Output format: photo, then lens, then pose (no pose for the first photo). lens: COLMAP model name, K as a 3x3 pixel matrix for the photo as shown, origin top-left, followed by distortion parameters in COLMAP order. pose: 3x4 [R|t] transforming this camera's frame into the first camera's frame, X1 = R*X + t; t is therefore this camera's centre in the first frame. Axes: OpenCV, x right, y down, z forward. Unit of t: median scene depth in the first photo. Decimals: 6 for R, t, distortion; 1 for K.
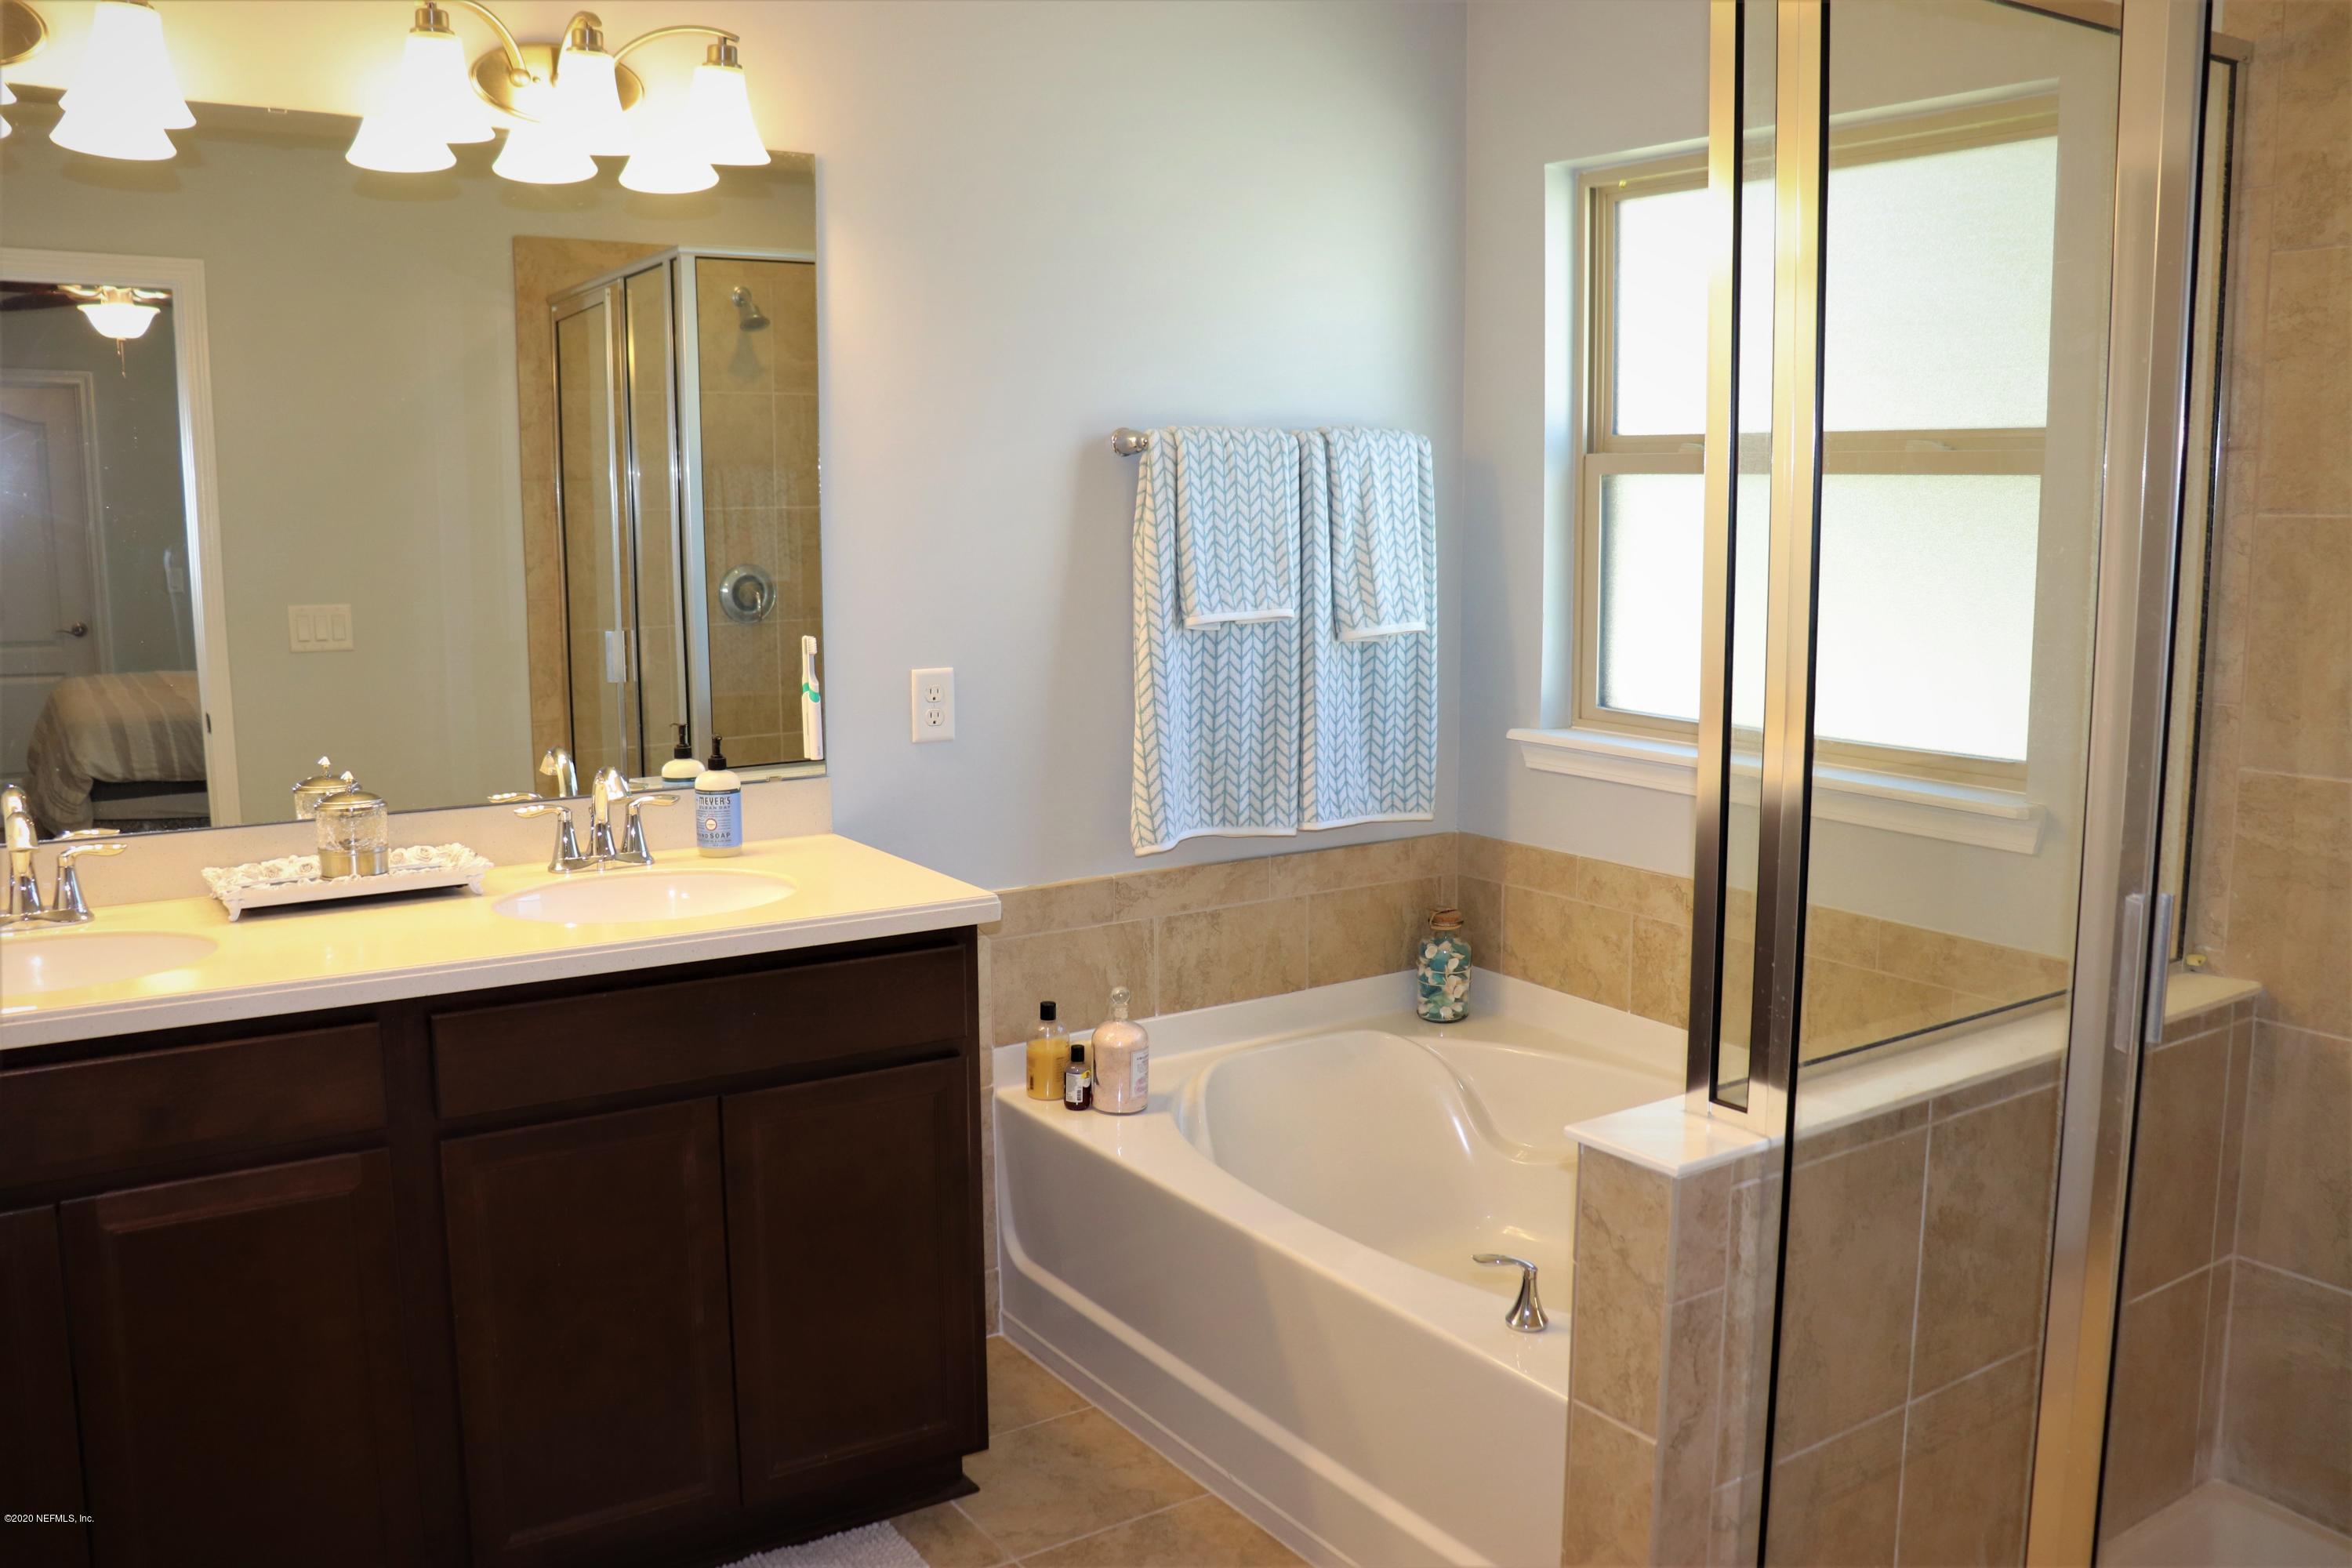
lens RADIAL K [[1941.8, 0, 1200.5], [0, 1941.8, 783.8], [0, 0, 1]] dist [-0.176566, 0.161271]
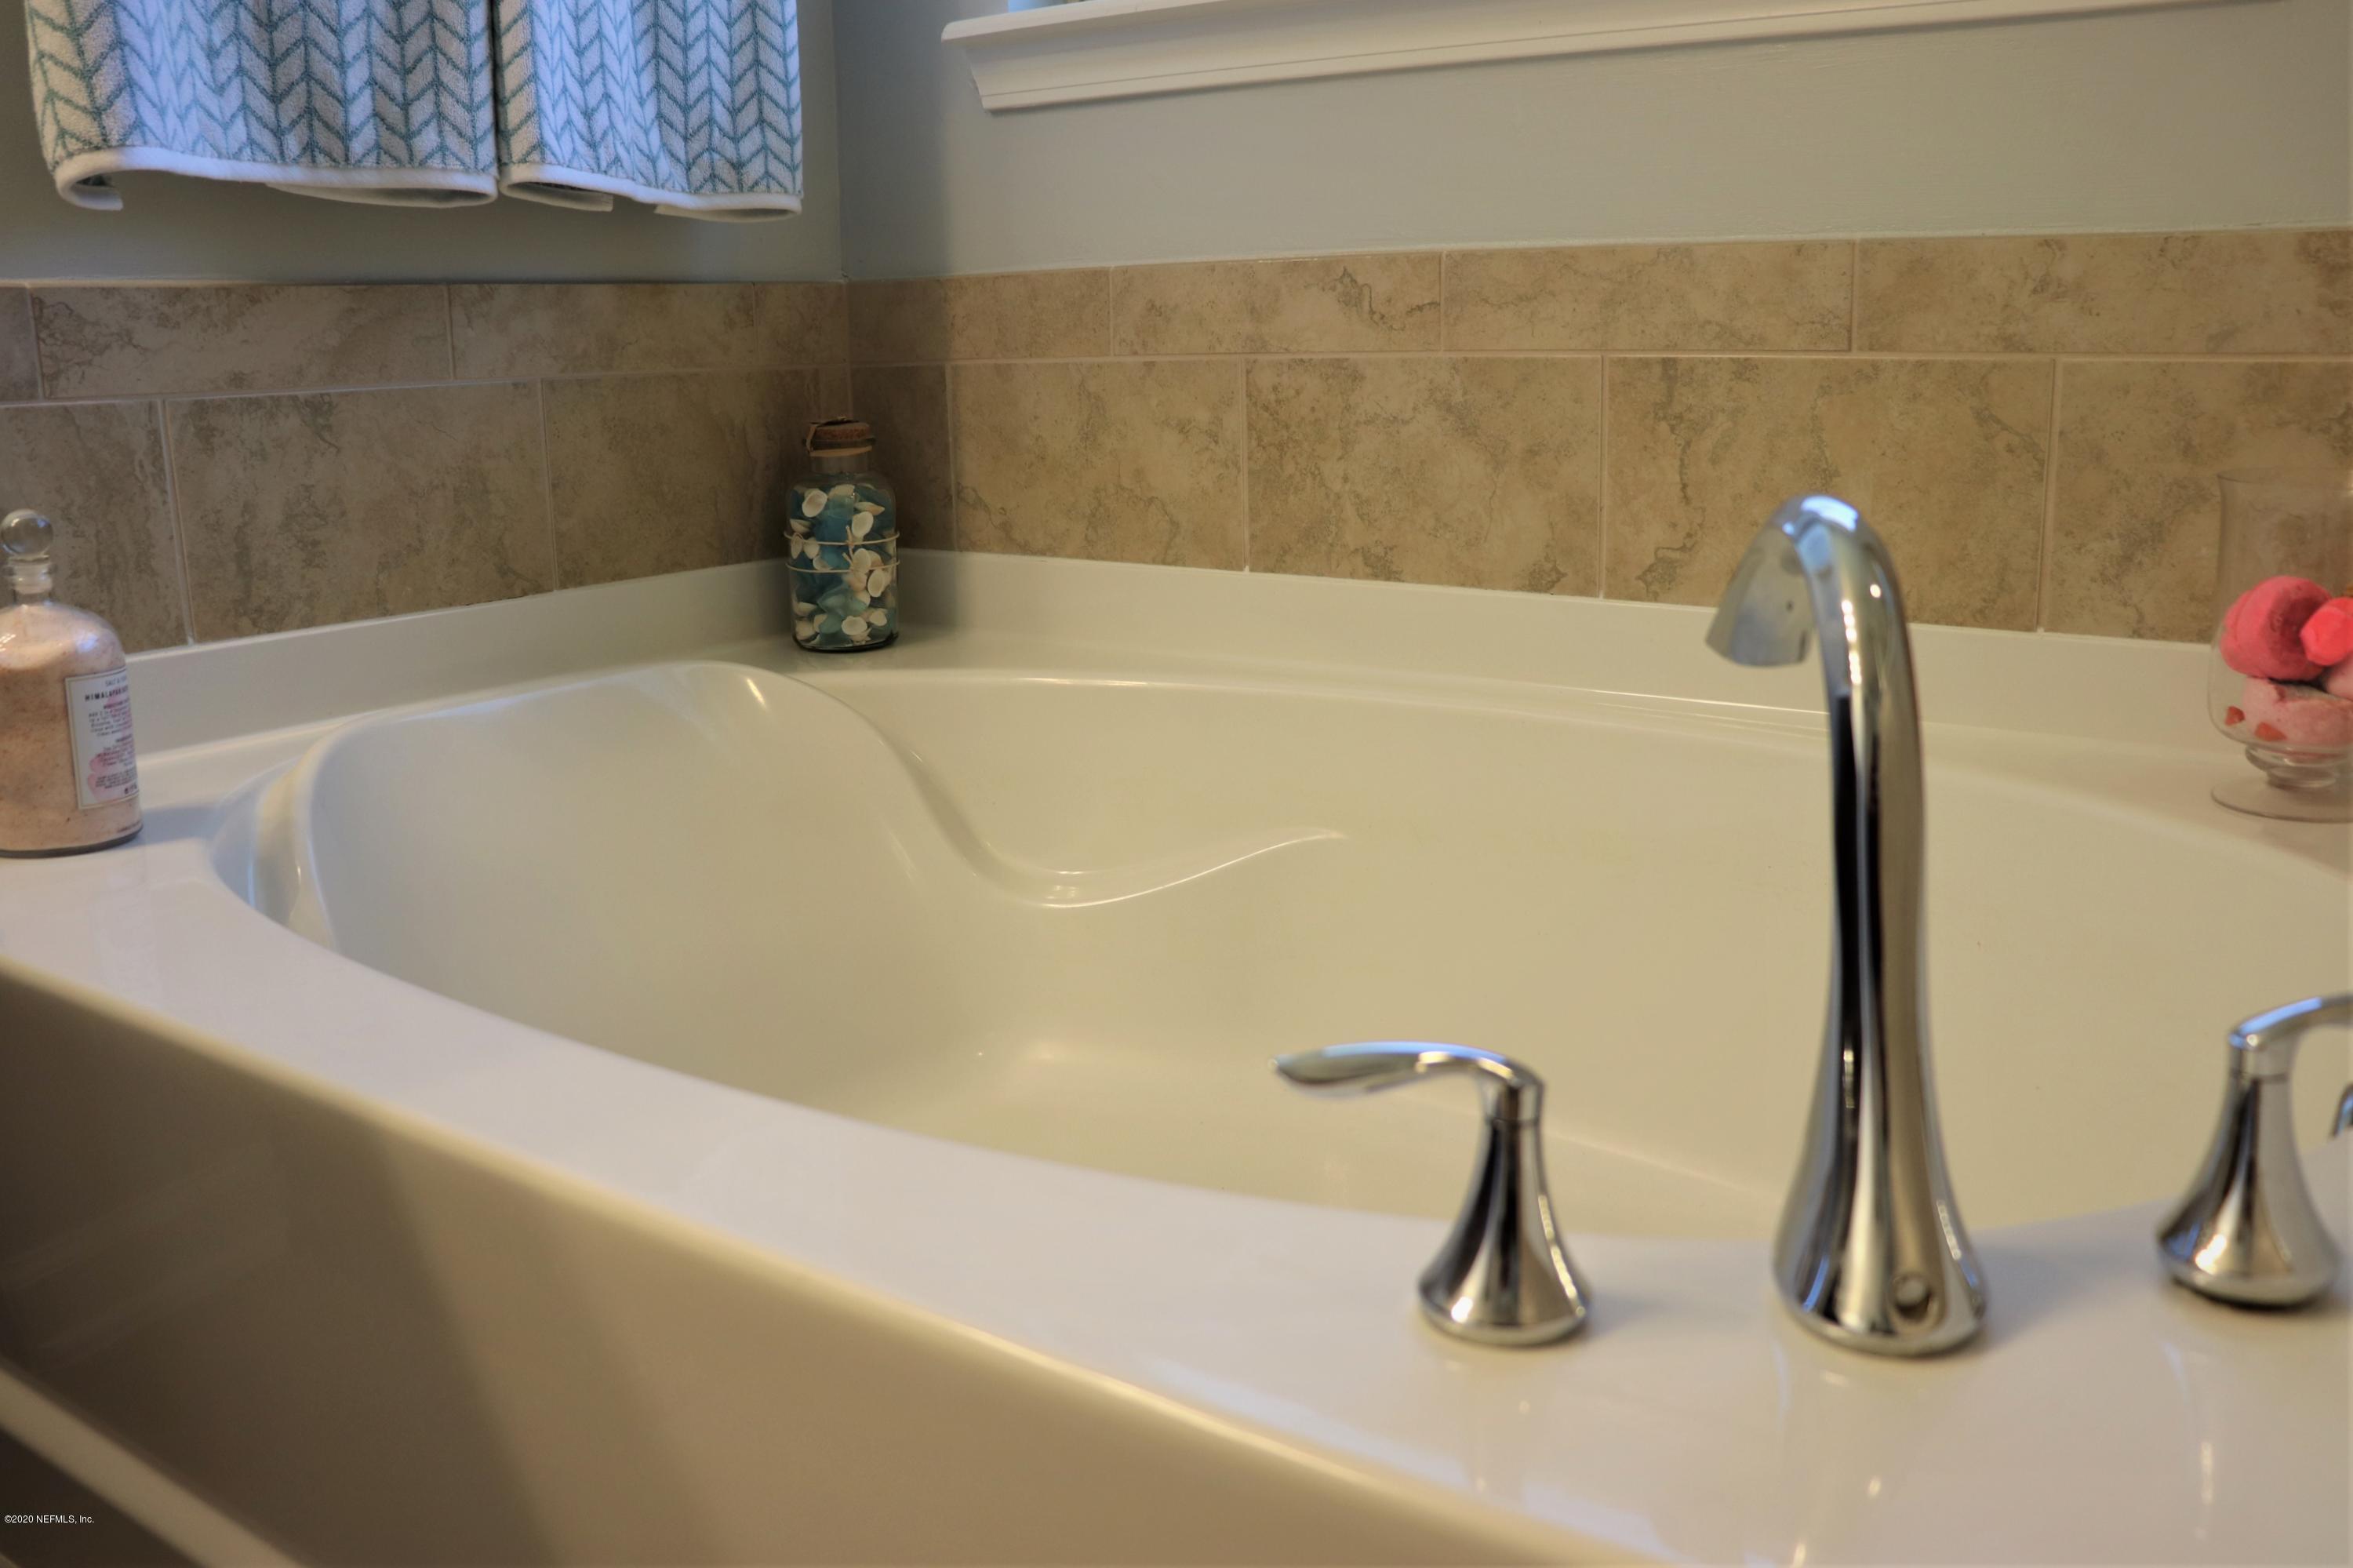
lens RADIAL K [[2003.0, 0, 1191.5], [0, 2003.0, 782.2], [0, 0, 1]] dist [-0.178713, 0.162037]
pose [[0.937252, -0.092831, 0.336066, 0.037312], [0.070545, 0.994458, 0.077956, 0.133485], [-0.341441, -0.049356, 0.938607, 0.538452]]
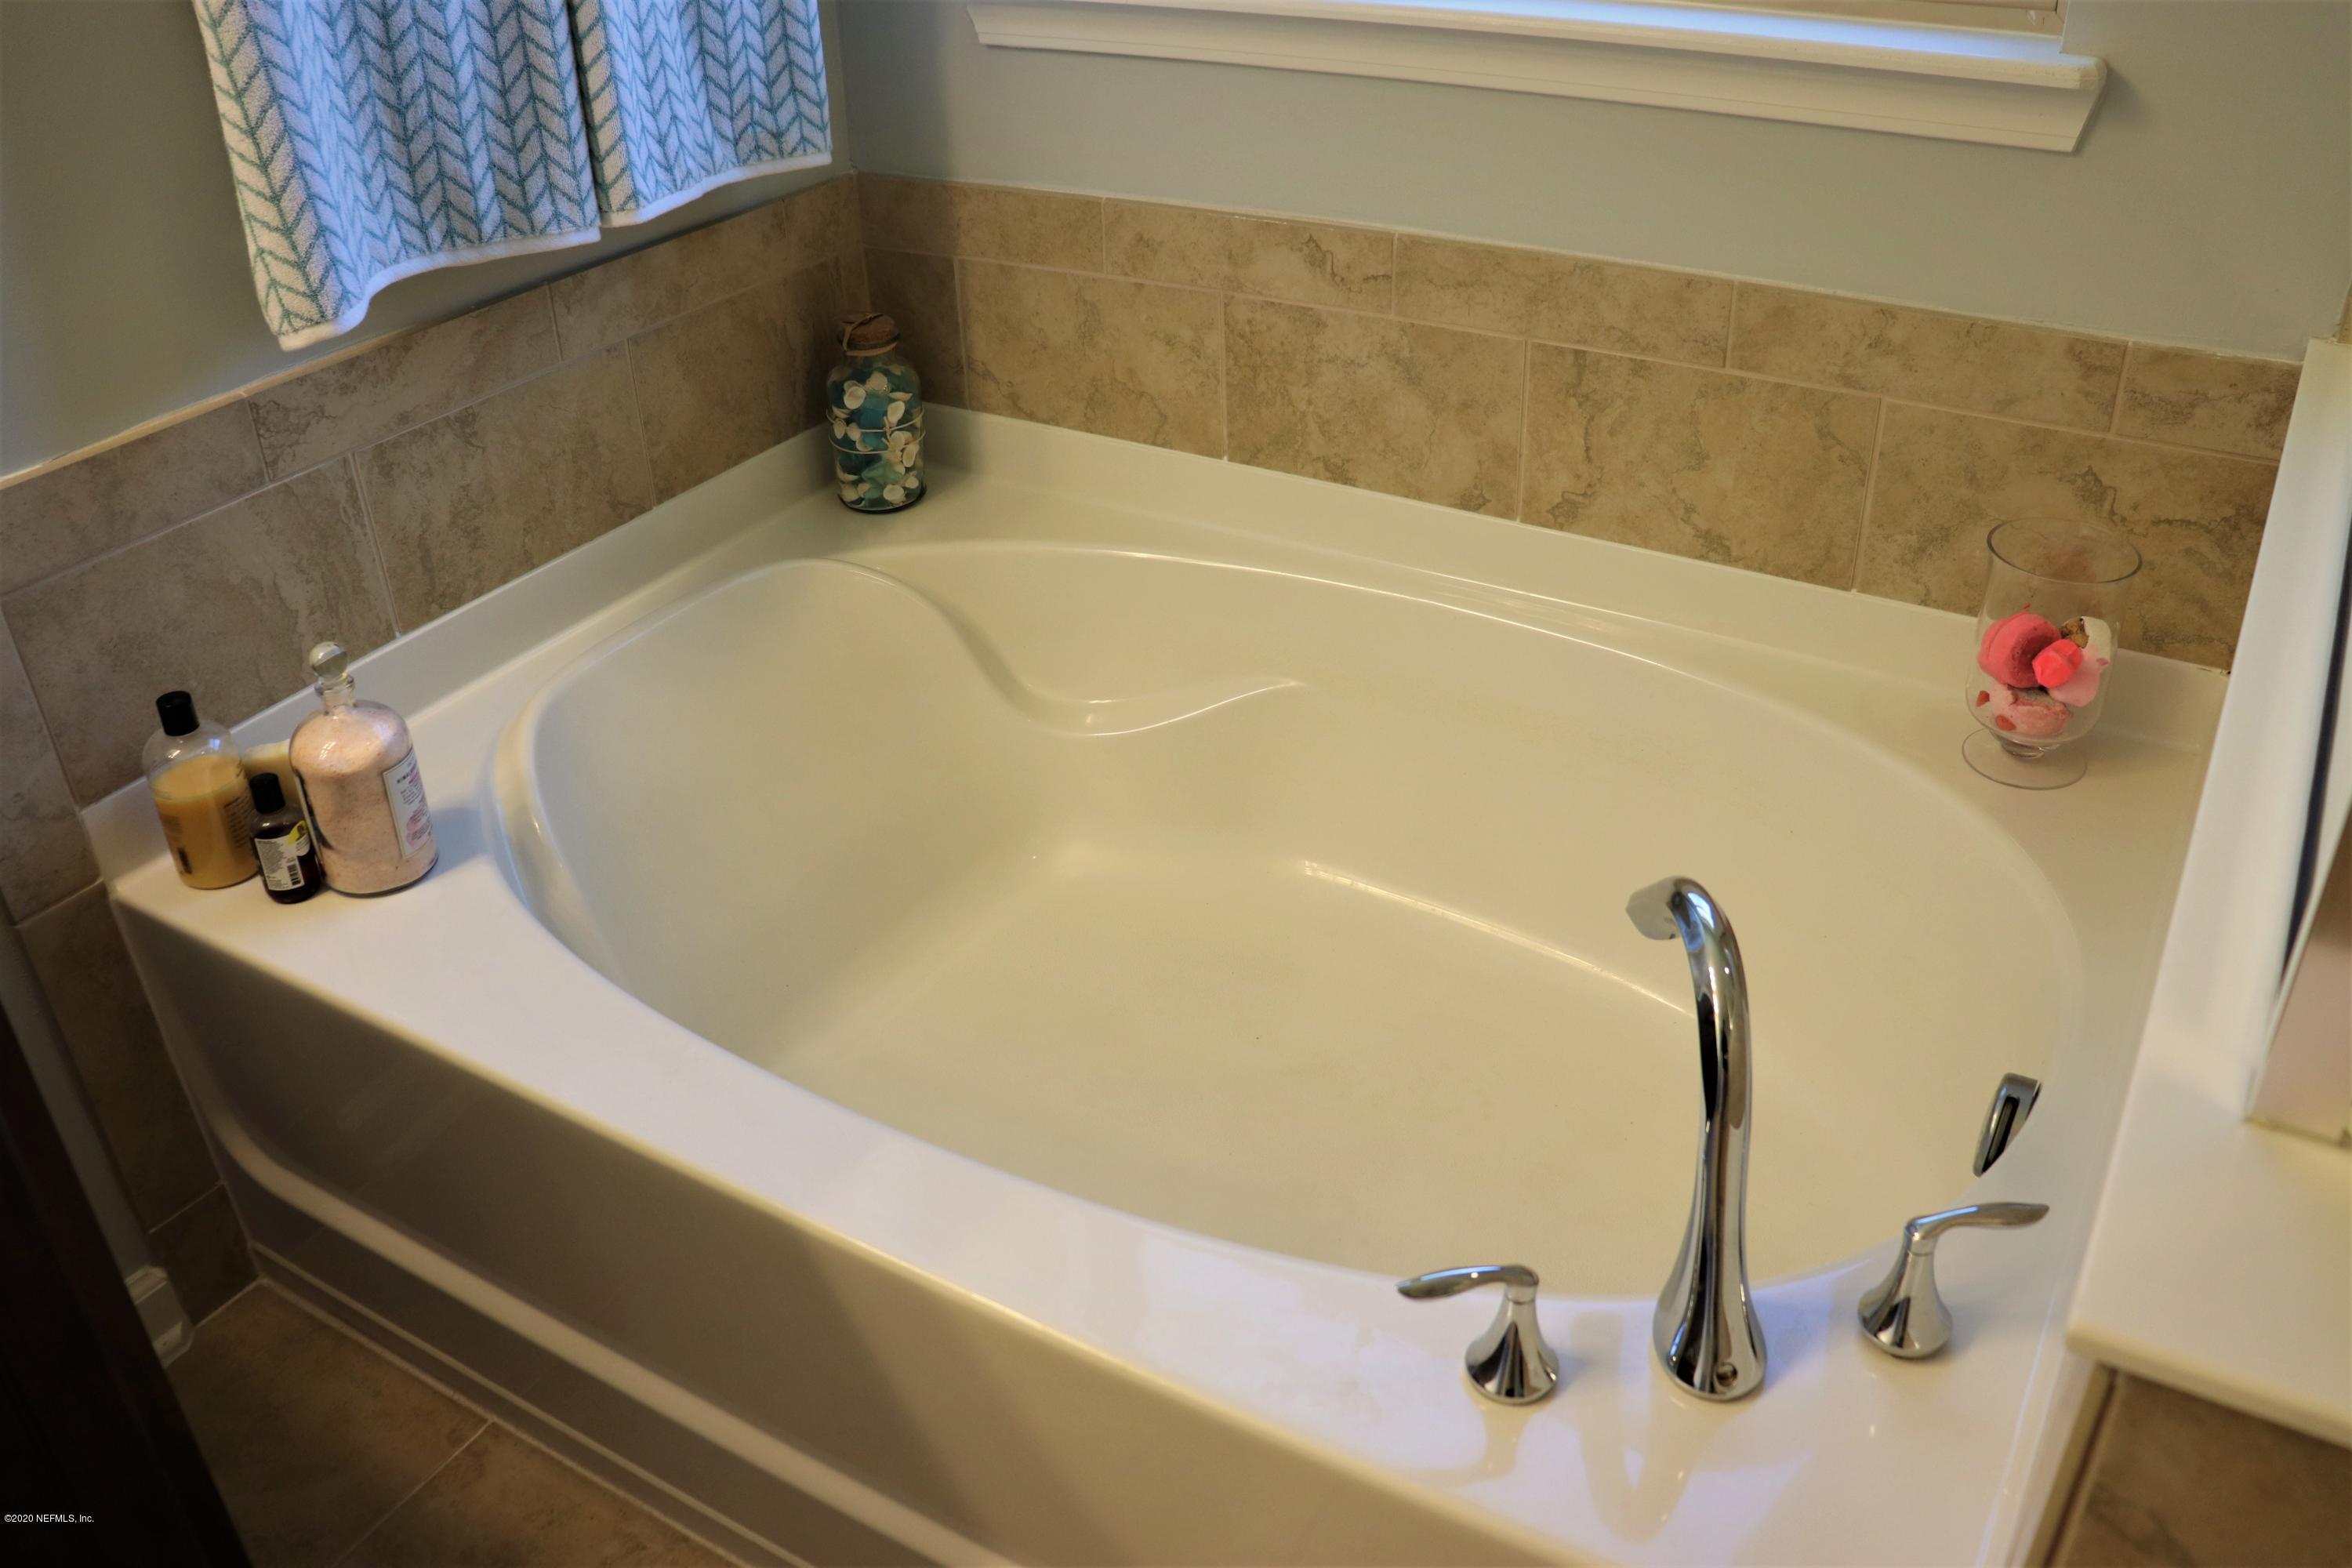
lens RADIAL K [[1941.8, 0, 1200.5], [0, 1941.8, 783.8], [0, 0, 1]] dist [-0.176566, 0.161271]
pose [[0.903392, -0.238934, 0.356080, -0.018332], [0.087631, 0.915723, 0.392137, -0.022954], [-0.419766, -0.323050, 0.848196, 0.475170]]
